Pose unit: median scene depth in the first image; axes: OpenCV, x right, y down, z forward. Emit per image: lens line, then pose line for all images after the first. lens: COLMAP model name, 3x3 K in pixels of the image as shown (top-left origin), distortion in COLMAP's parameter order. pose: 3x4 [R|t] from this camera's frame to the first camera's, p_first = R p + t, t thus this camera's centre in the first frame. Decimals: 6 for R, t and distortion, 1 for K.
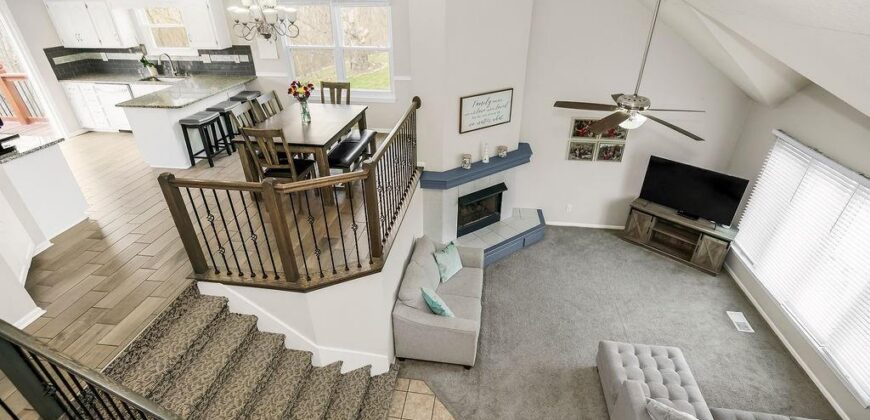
lens RADIAL K [[404.9, 0, 437.2], [0, 404.9, 216.5], [0, 0, 1]] dist [-0.011624, 0.000650]
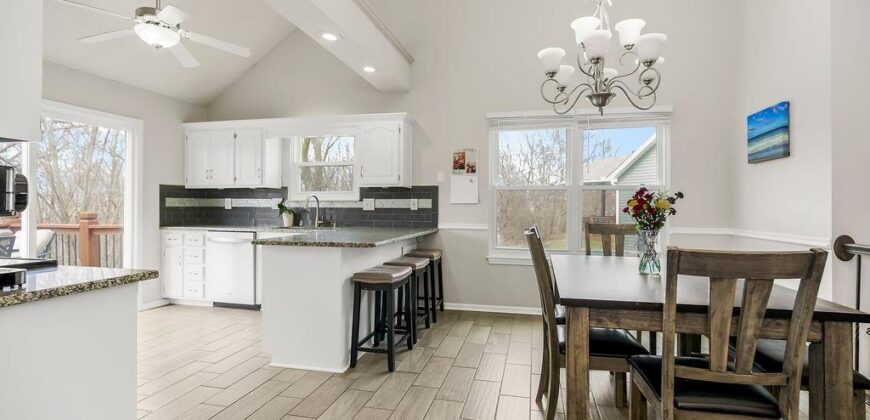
lens RADIAL K [[404.9, 0, 431.2], [0, 404.9, 205.5], [0, 0, 1]] dist [-0.011624, 0.000650]
pose [[0.994015, 0.005943, -0.109085, -0.397088], [-0.060454, 0.861626, -0.503930, -0.045152], [0.090996, 0.507508, 0.856829, 0.418891]]
